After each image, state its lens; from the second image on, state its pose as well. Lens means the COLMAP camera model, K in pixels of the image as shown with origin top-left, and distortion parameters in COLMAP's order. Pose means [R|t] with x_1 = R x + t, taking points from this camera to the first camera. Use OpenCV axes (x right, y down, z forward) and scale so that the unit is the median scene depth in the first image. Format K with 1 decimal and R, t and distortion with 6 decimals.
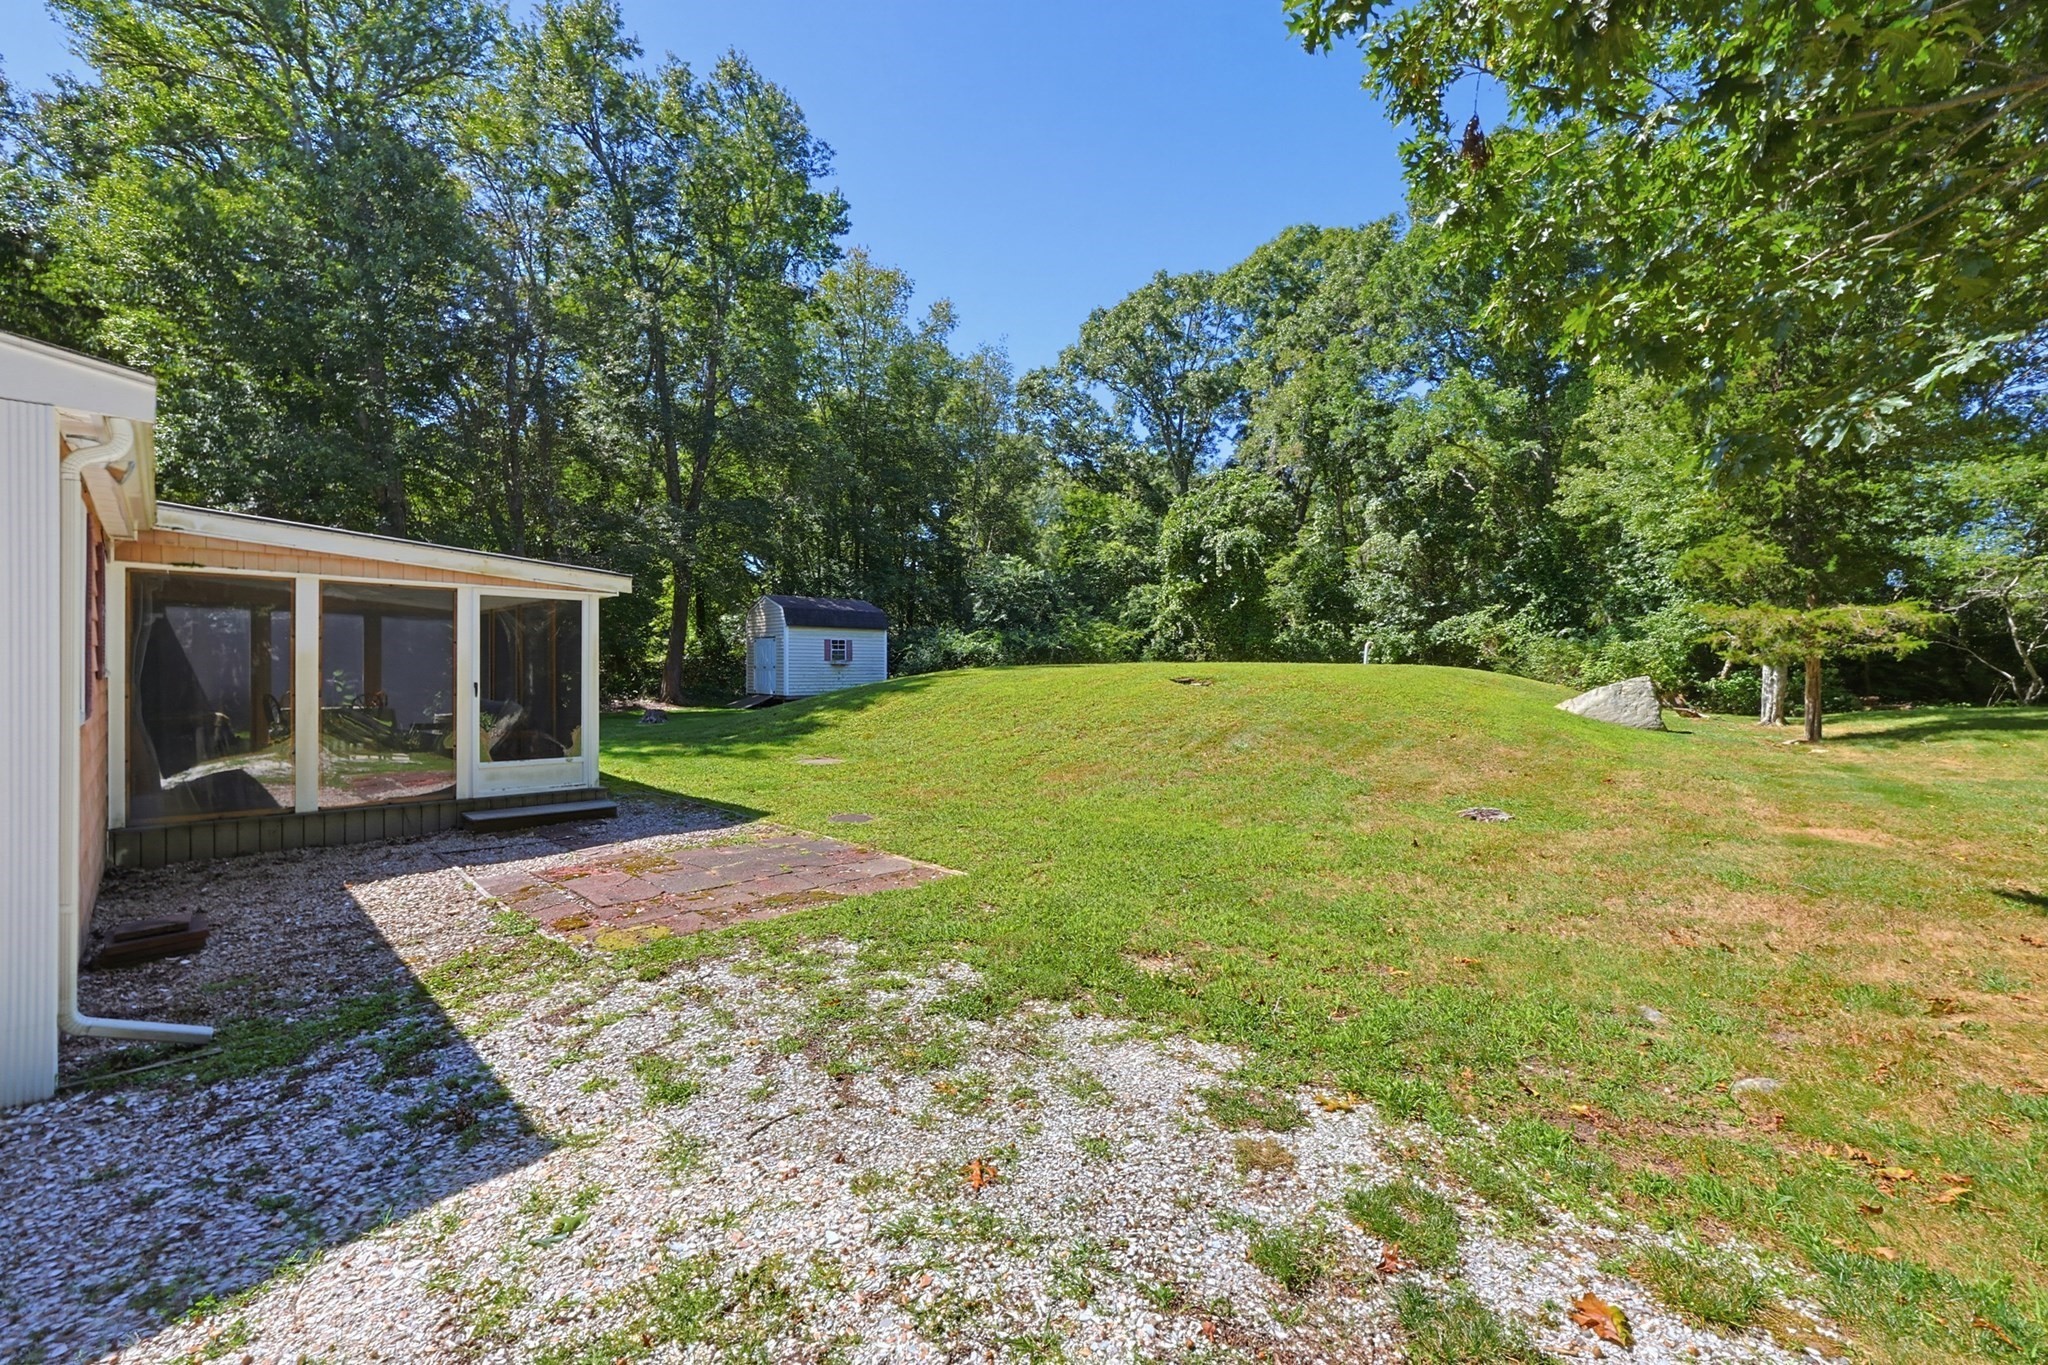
lens RADIAL K [[863.0, 0, 1024.0], [0, 863.0, 682.5], [0, 0, 1]] dist [-0.000023, 0.000124]
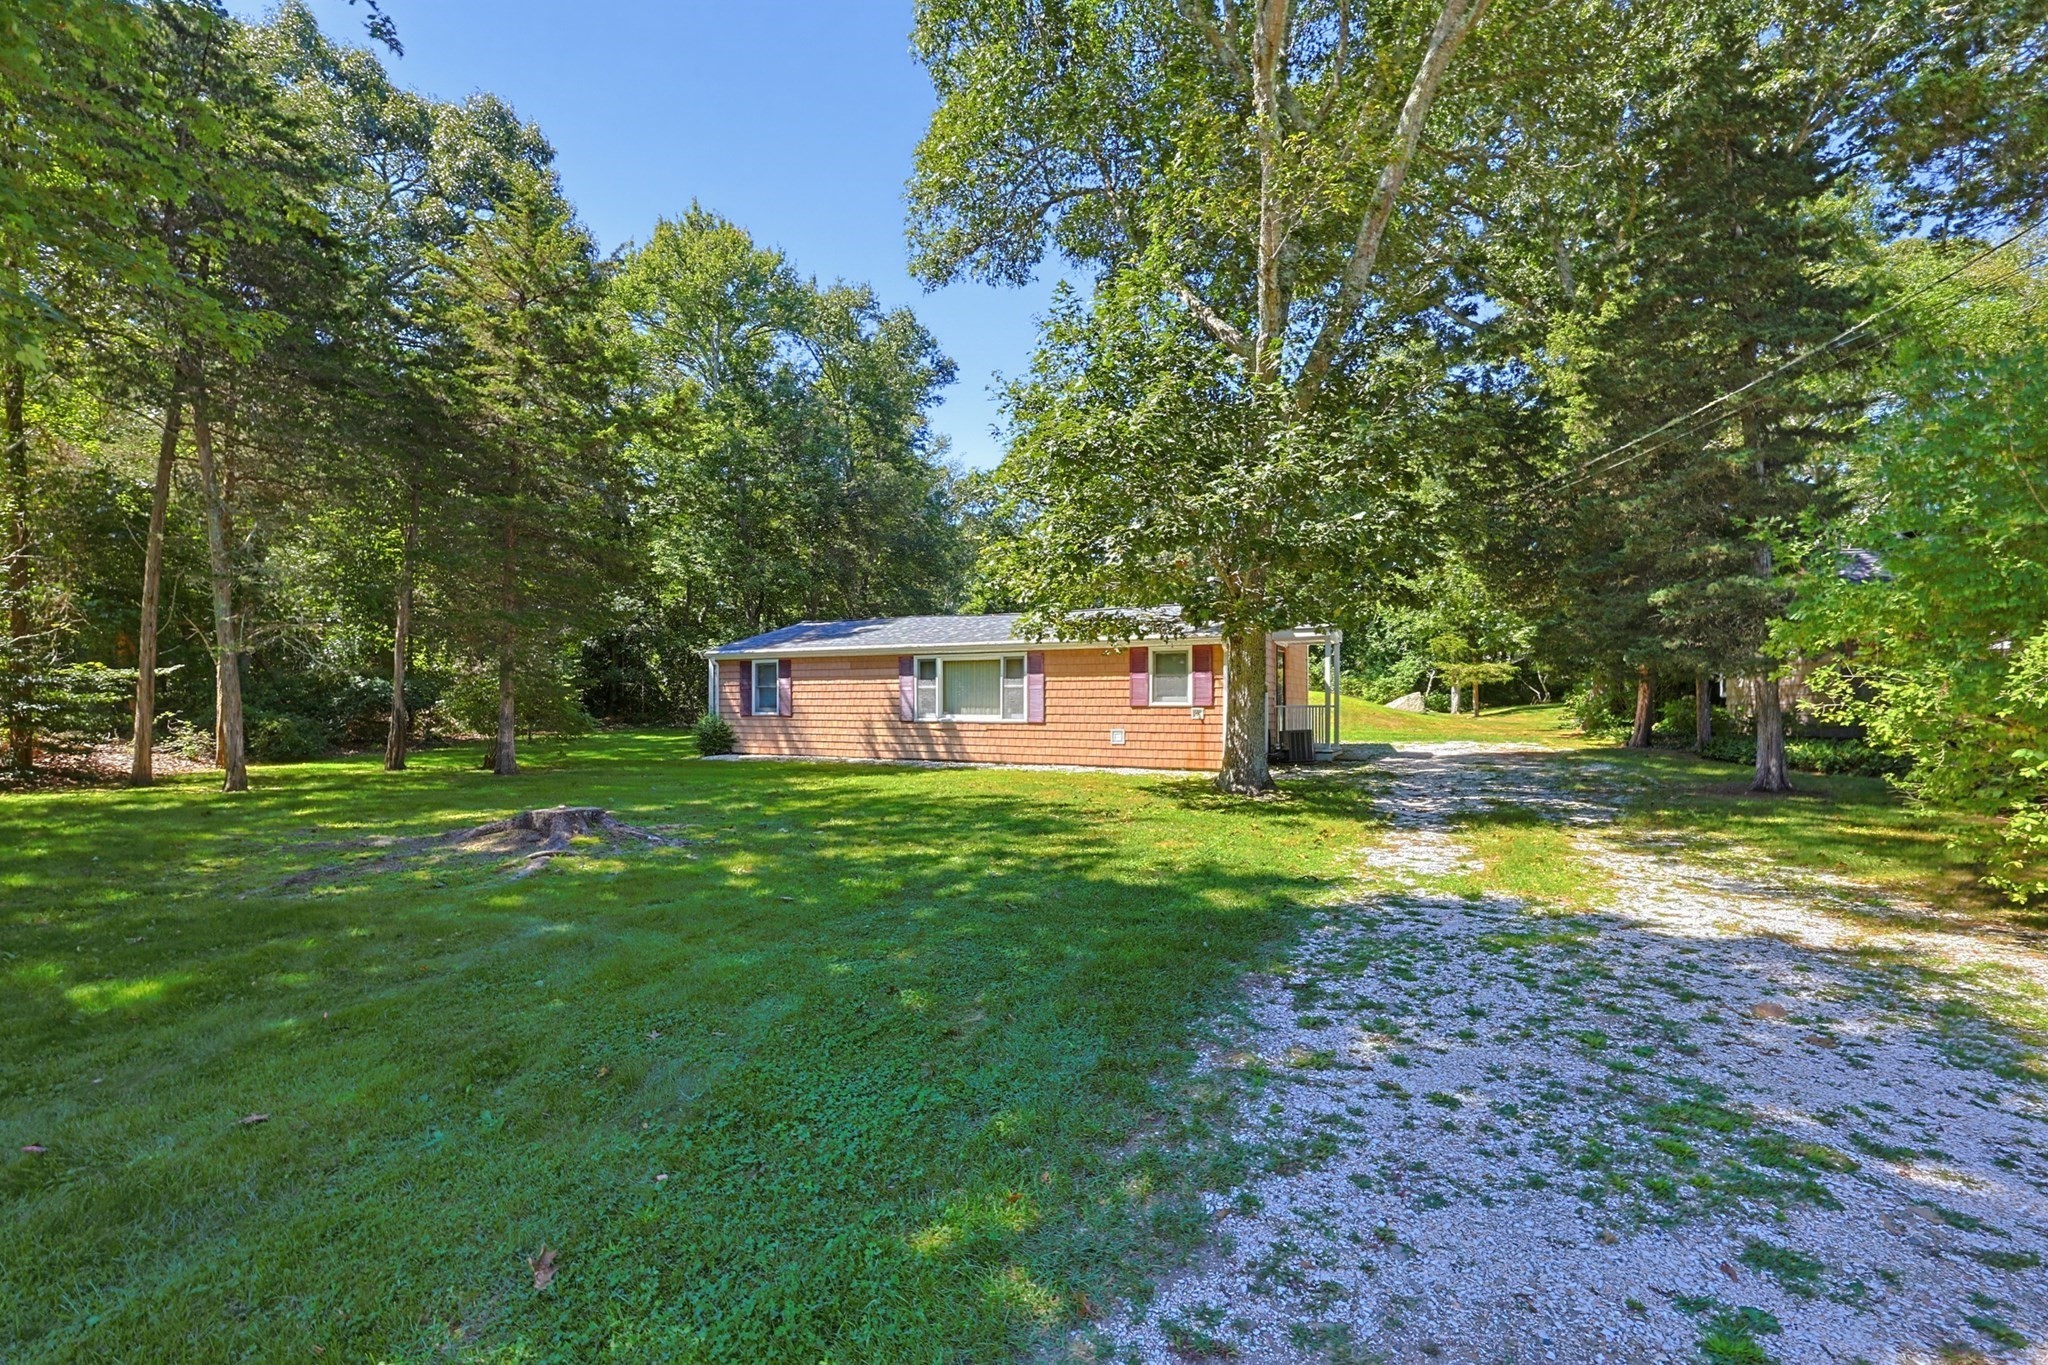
lens RADIAL K [[864.6, 0, 1027.5], [0, 864.6, 699.9], [0, 0, 1]] dist [0.002603, 0.000868]
pose [[0.950540, -0.014370, 0.310270, -0.531307], [0.021684, 0.999562, -0.020137, 0.019566], [-0.309845, 0.025869, 0.950435, -0.472238]]
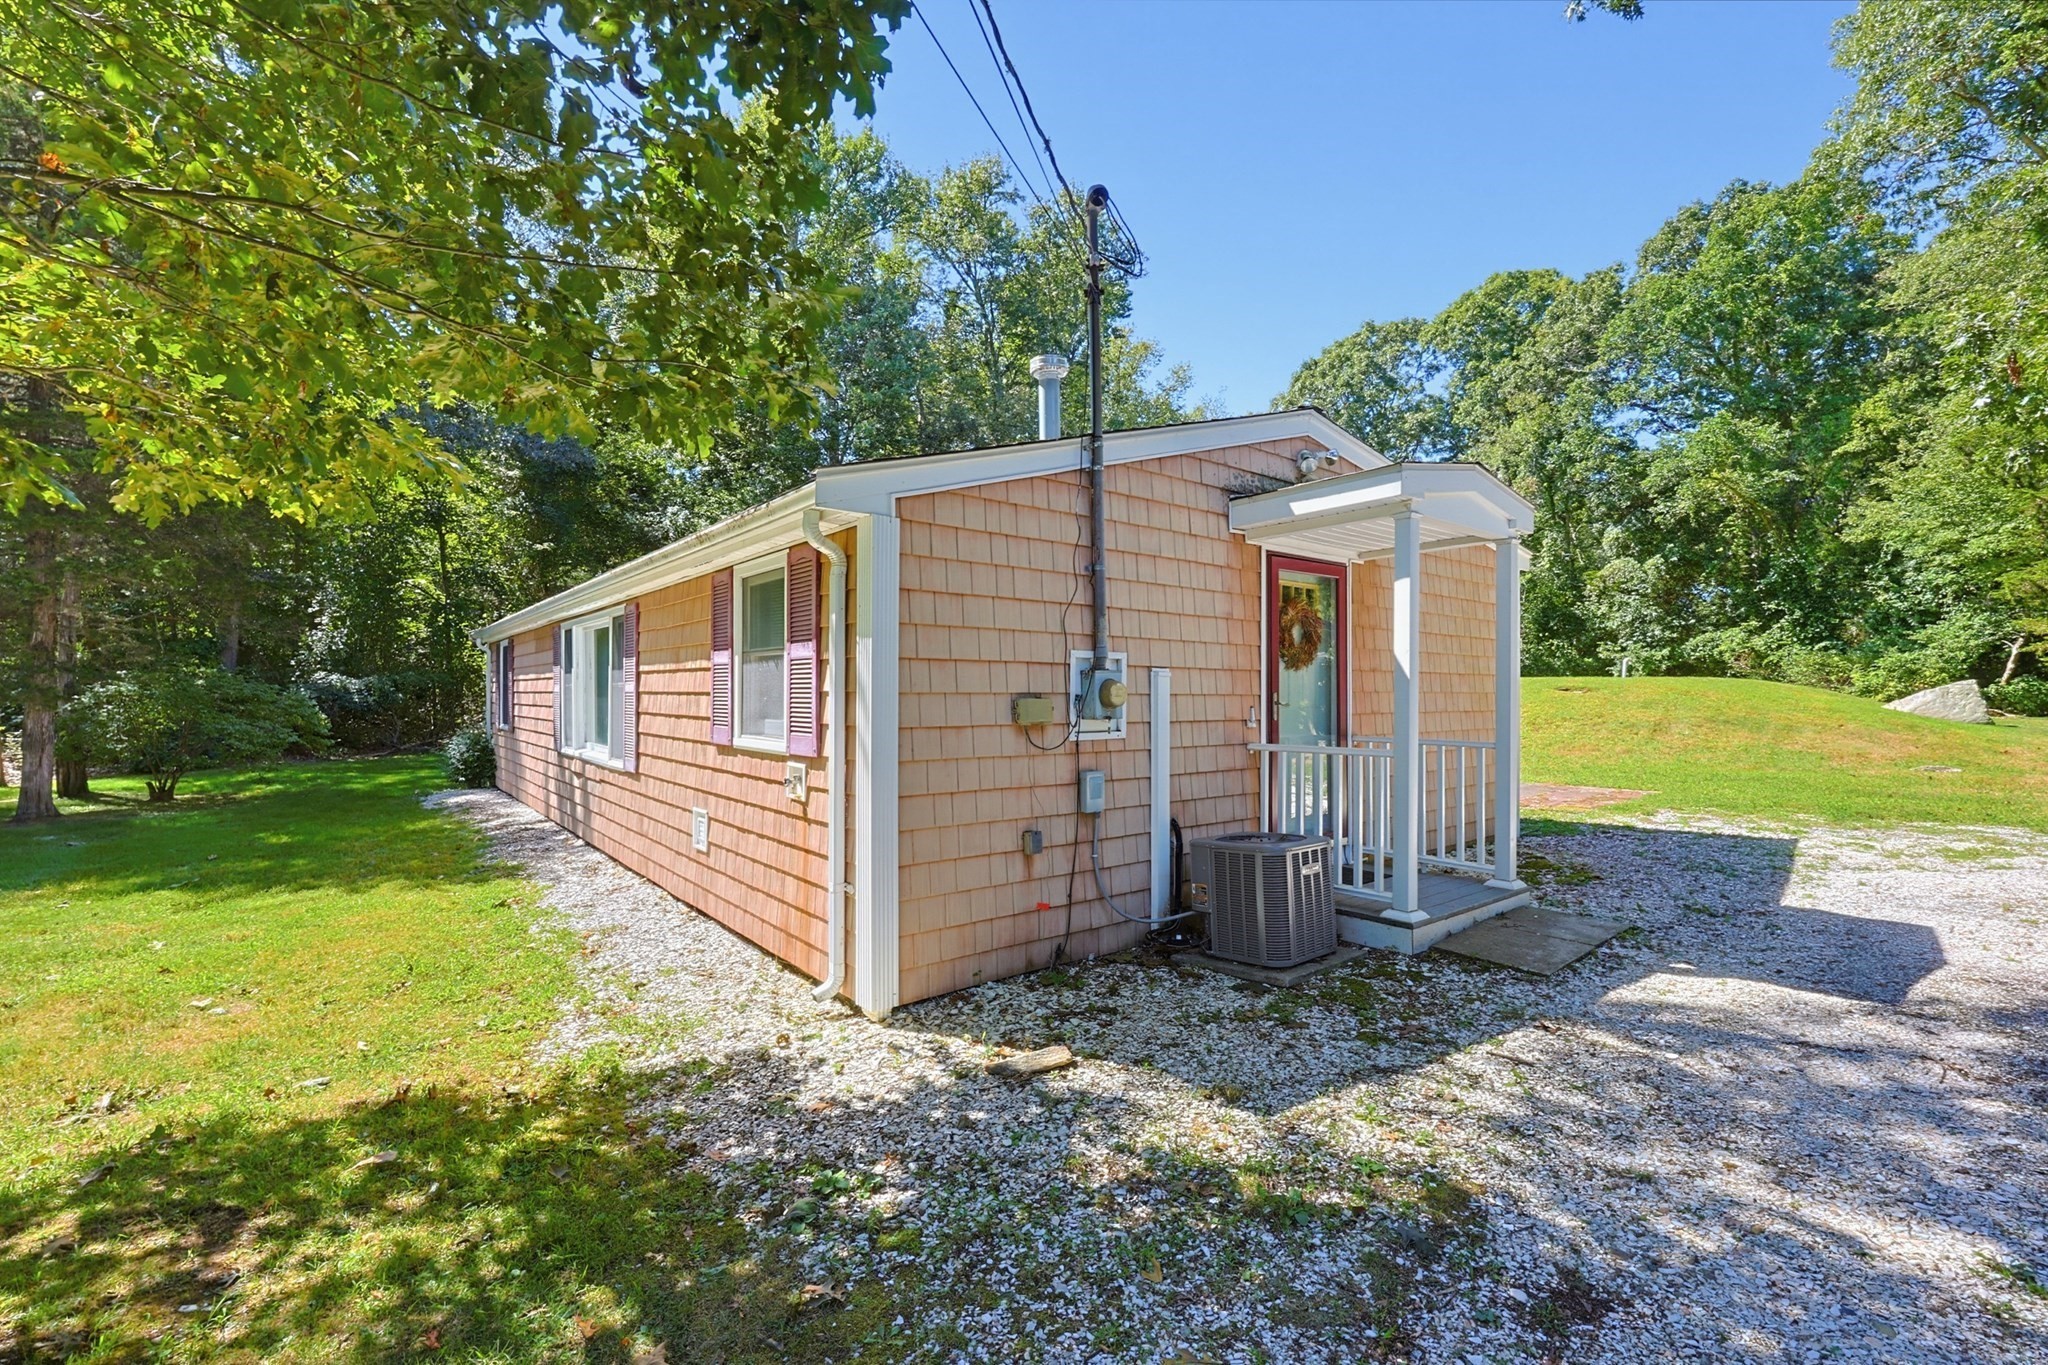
lens RADIAL K [[864.6, 0, 1027.5], [0, 864.6, 699.9], [0, 0, 1]] dist [0.002603, 0.000868]
pose [[0.994277, -0.016028, -0.105627, -0.239527], [0.014765, 0.999810, -0.012724, 0.008660], [0.105811, 0.011091, 0.994324, -0.177808]]
